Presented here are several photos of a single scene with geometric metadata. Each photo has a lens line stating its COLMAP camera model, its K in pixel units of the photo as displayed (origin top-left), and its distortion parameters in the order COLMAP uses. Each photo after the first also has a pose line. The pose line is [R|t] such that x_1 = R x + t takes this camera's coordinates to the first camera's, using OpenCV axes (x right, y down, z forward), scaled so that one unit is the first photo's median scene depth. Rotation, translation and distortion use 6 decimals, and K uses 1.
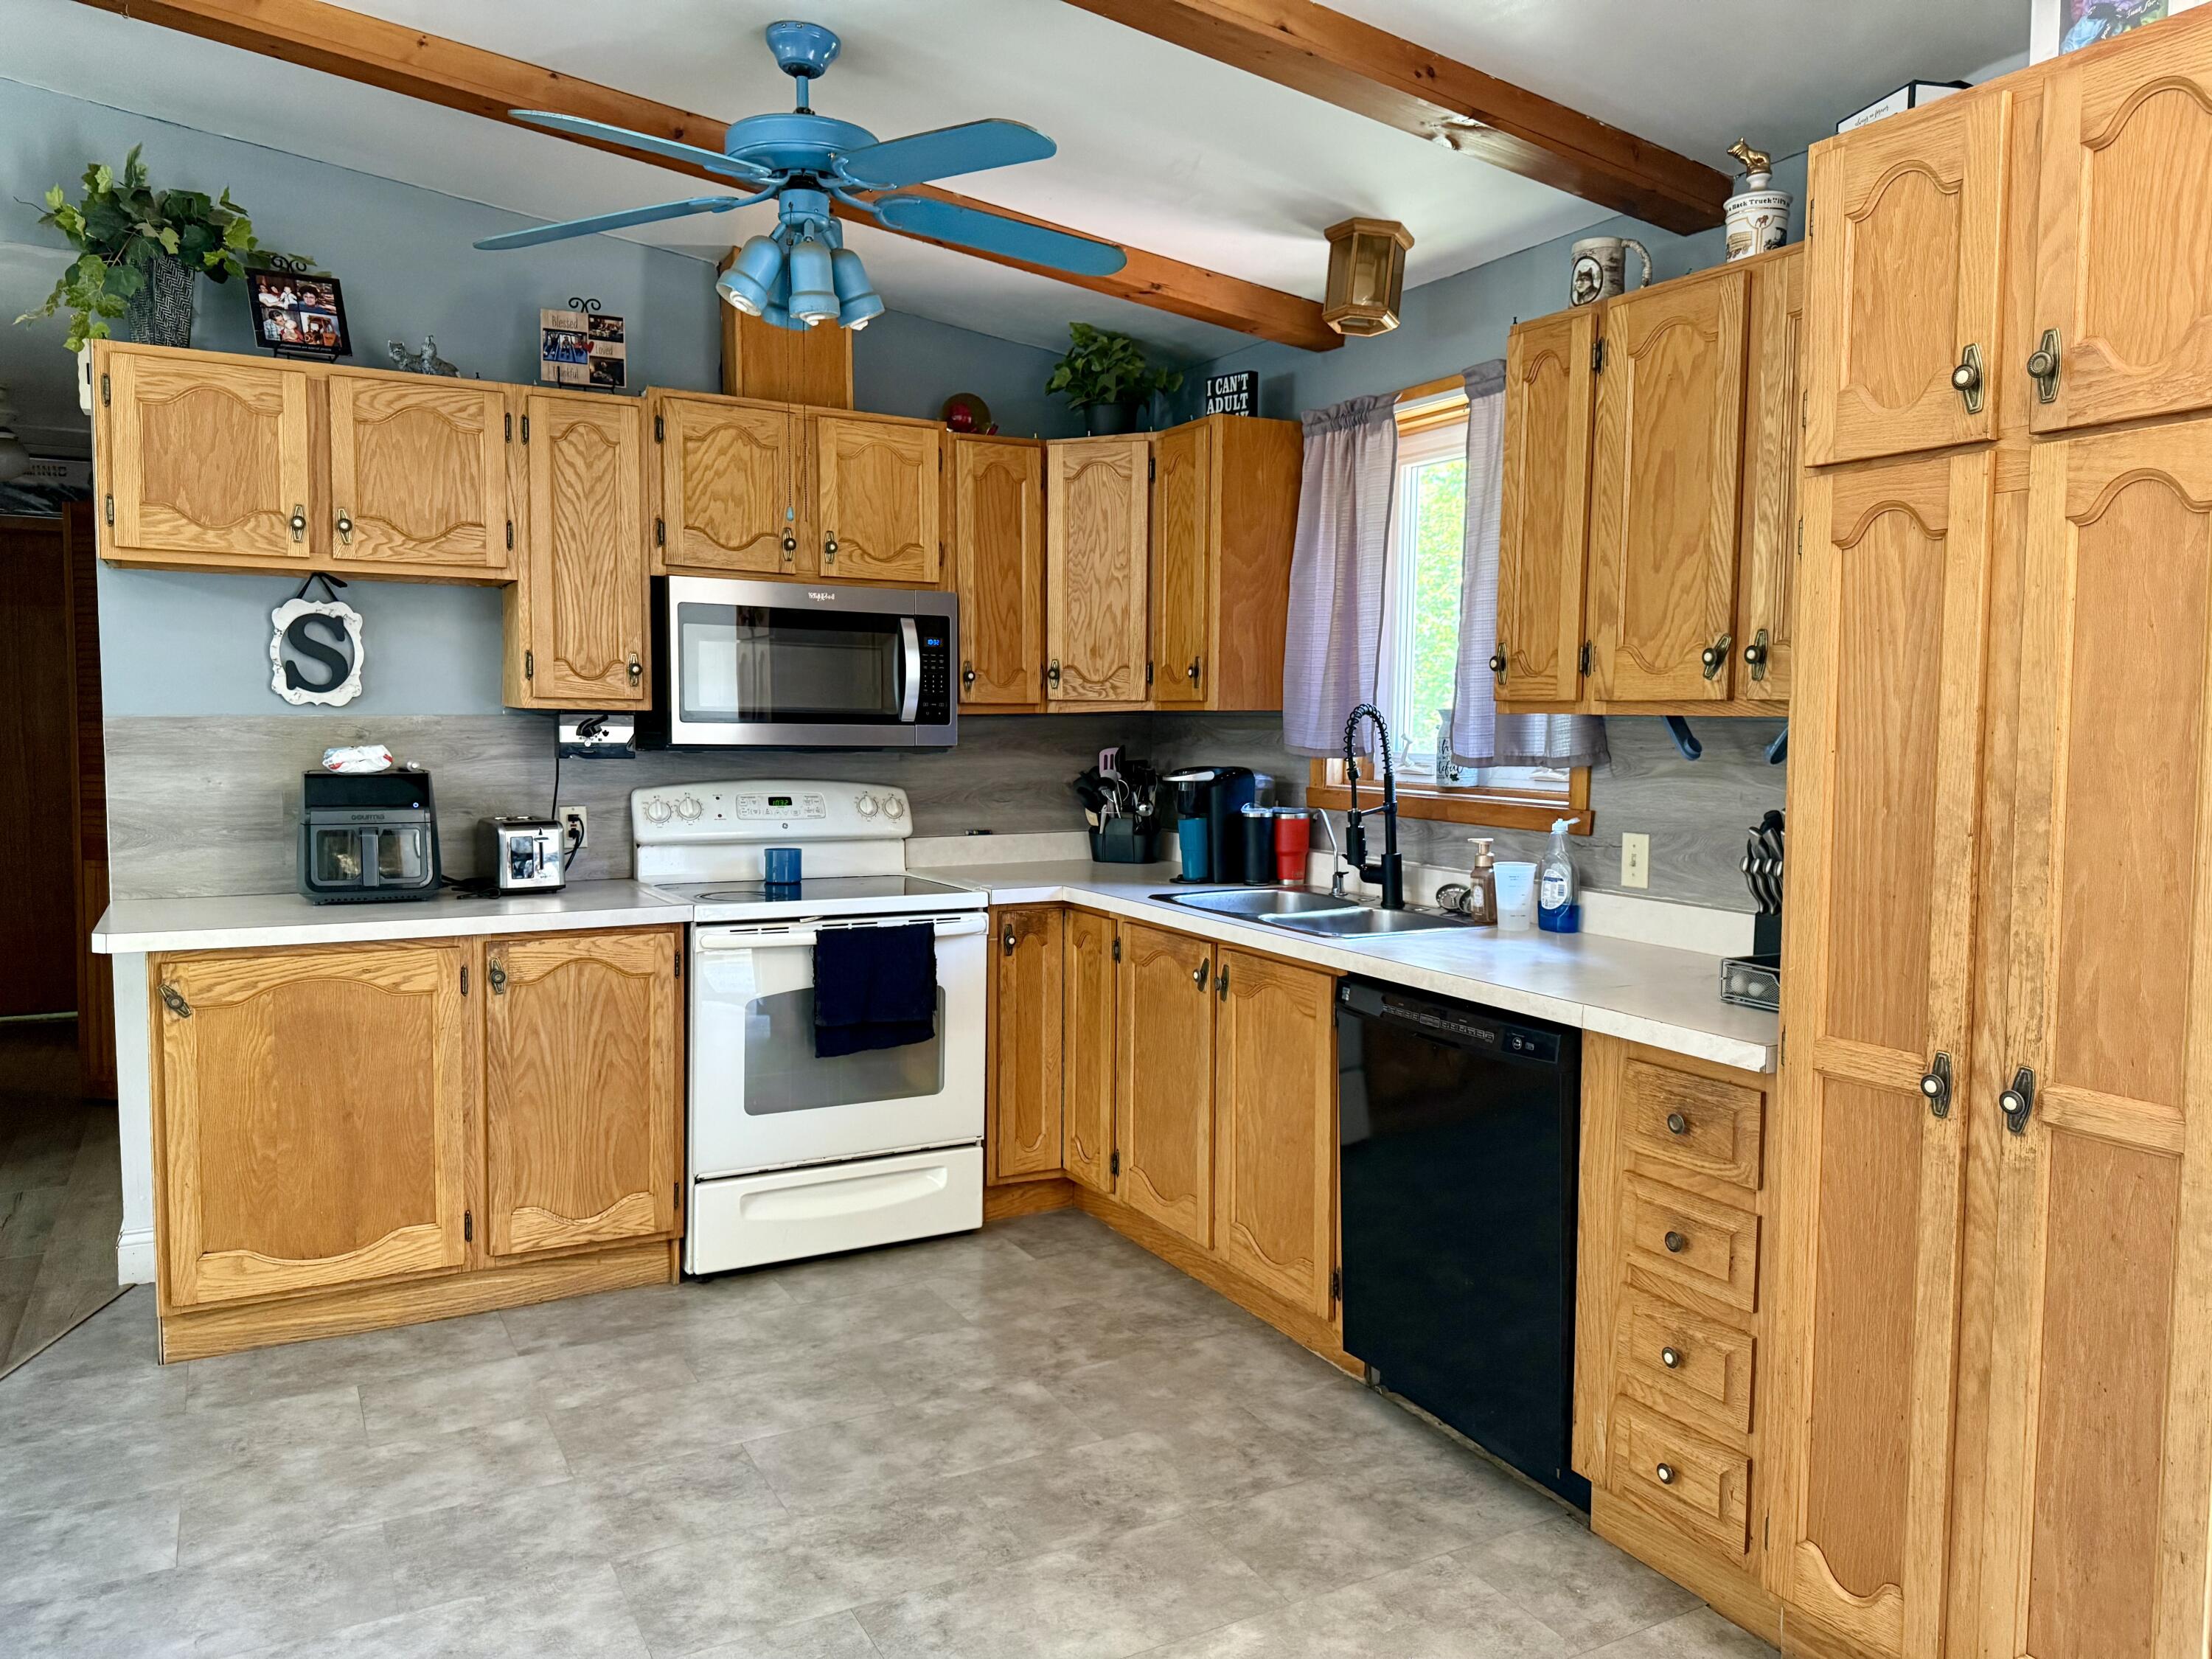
lens RADIAL K [[1562.2, 0, 1123.6], [0, 1562.2, 832.1], [0, 0, 1]] dist [-0.002633, -0.000027]
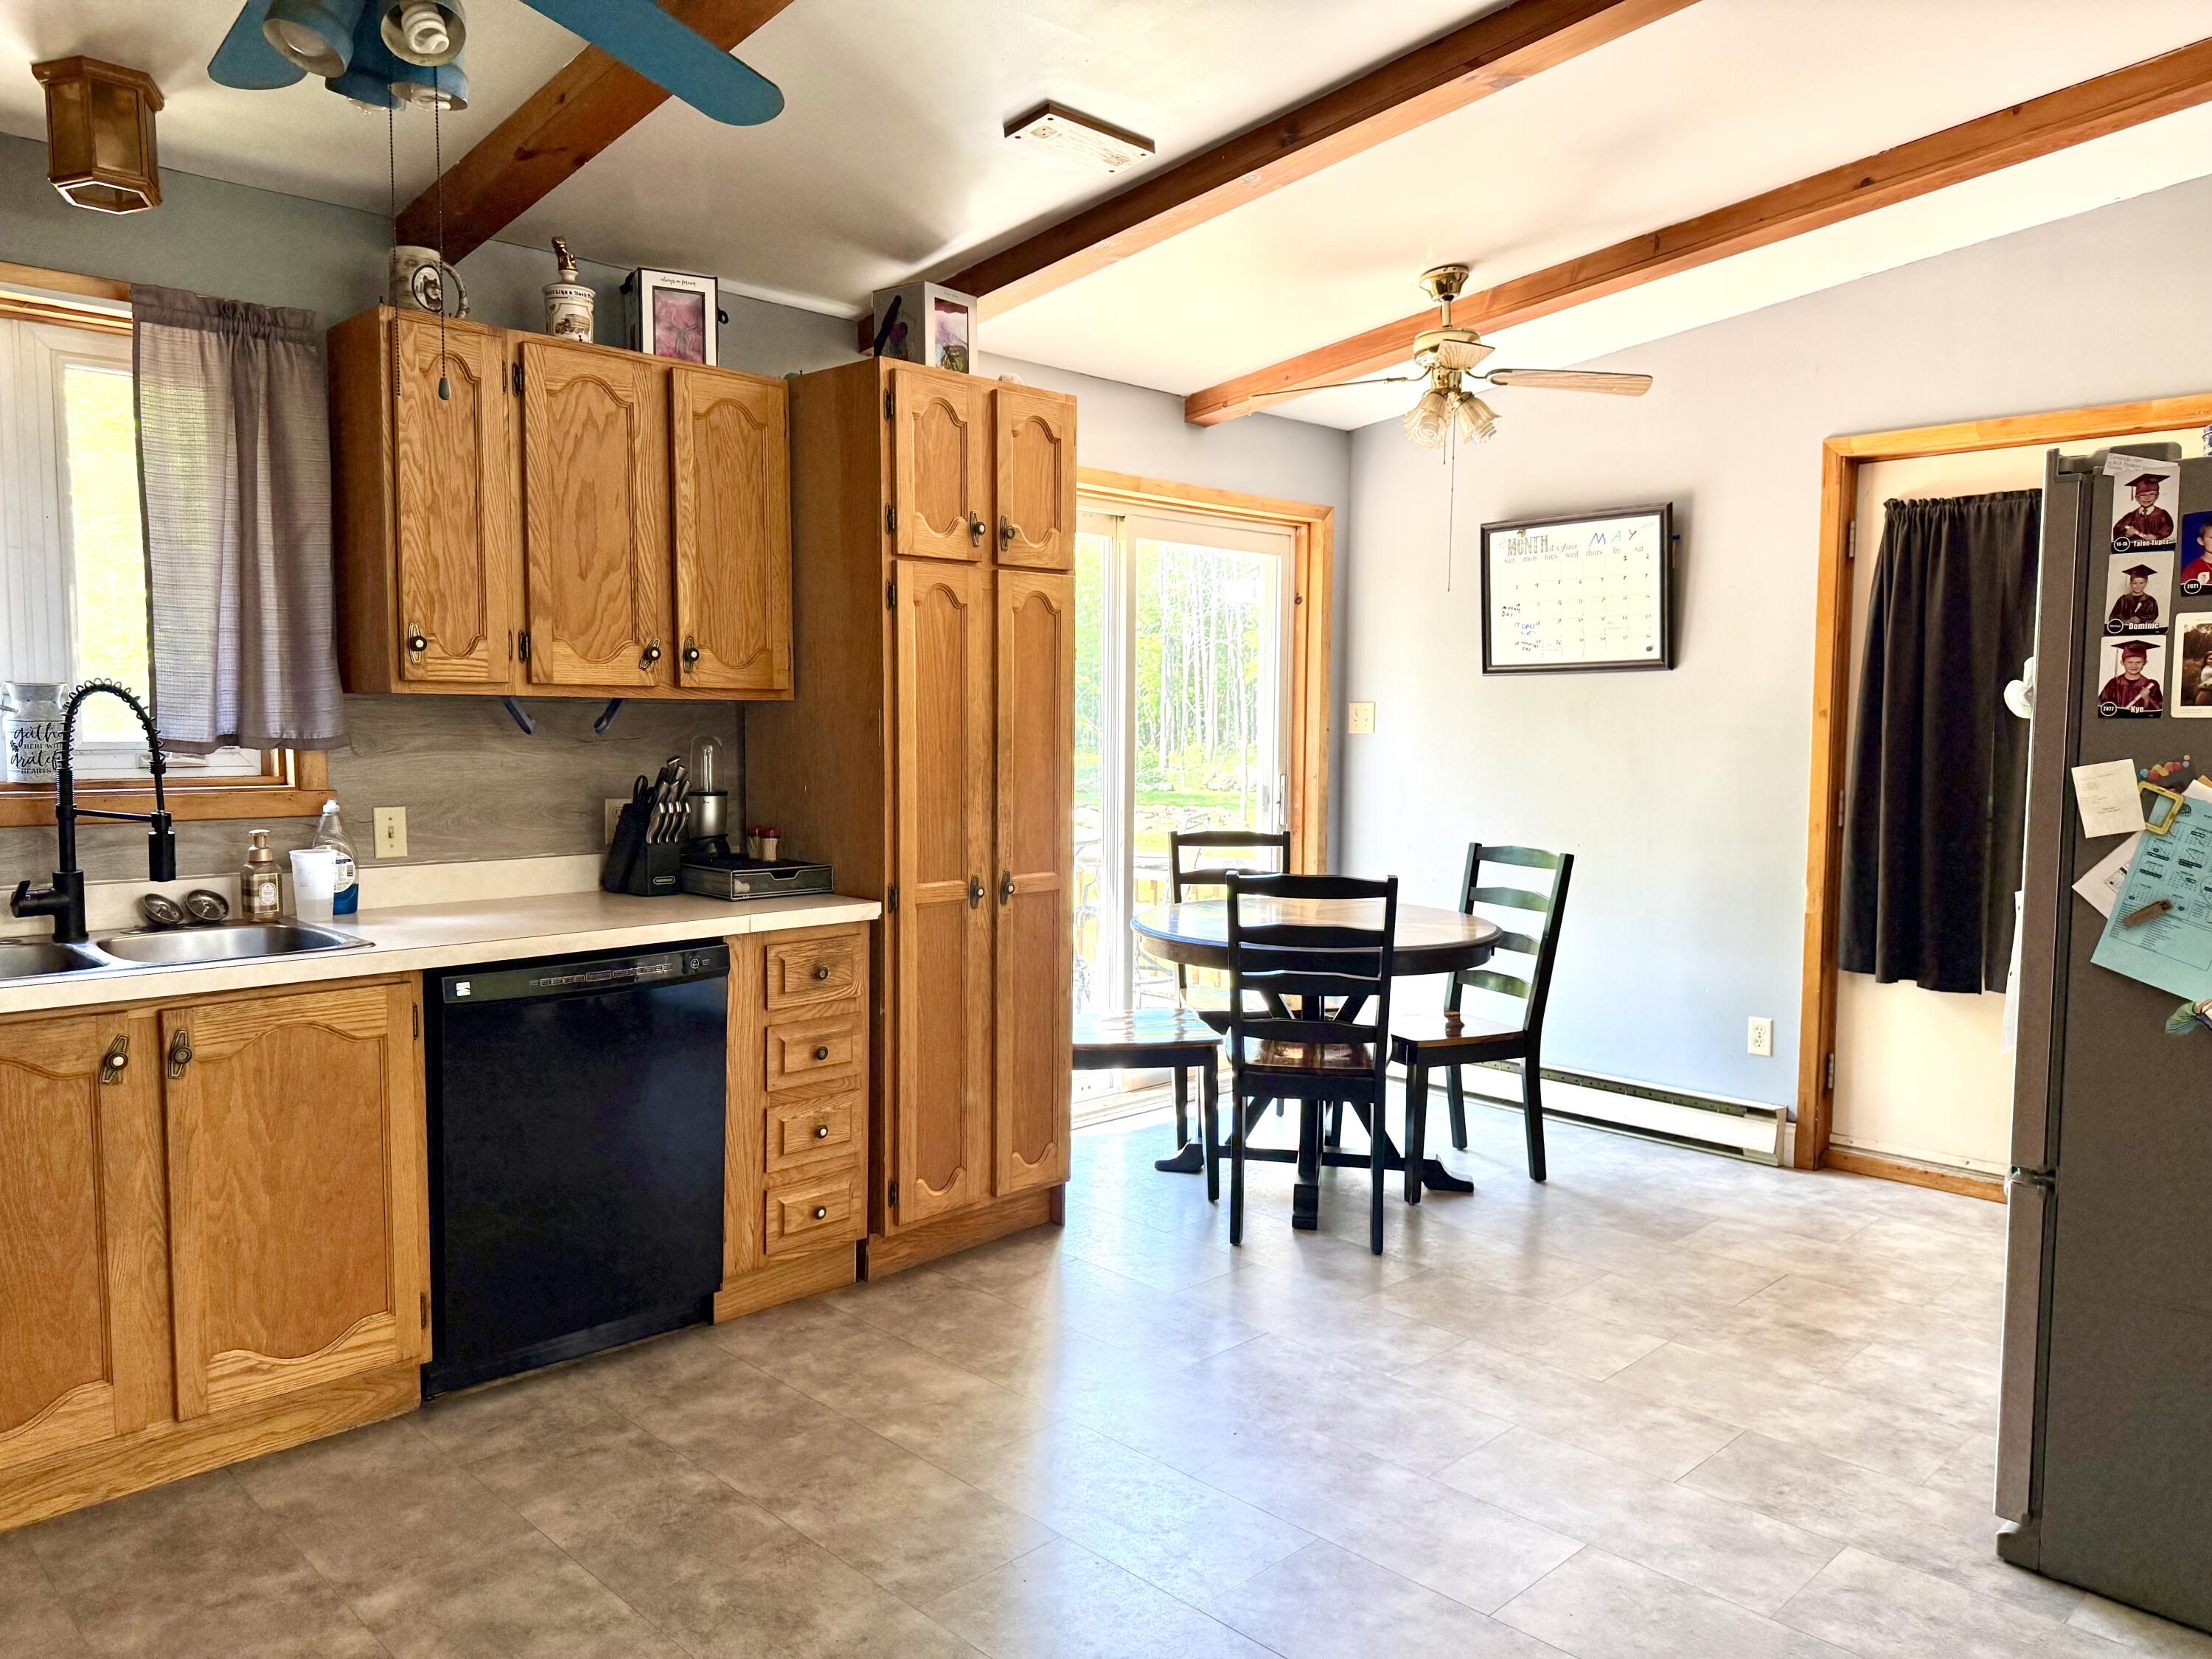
lens RADIAL K [[1562.2, 0, 1115.8], [0, 1562.2, 831.5], [0, 0, 1]] dist [-0.002633, -0.000027]
pose [[-0.278669, -0.084688, 0.956646, -1.010763], [0.061814, 0.992457, 0.105864, -0.078584], [-0.958396, 0.088635, -0.271332, 1.000943]]
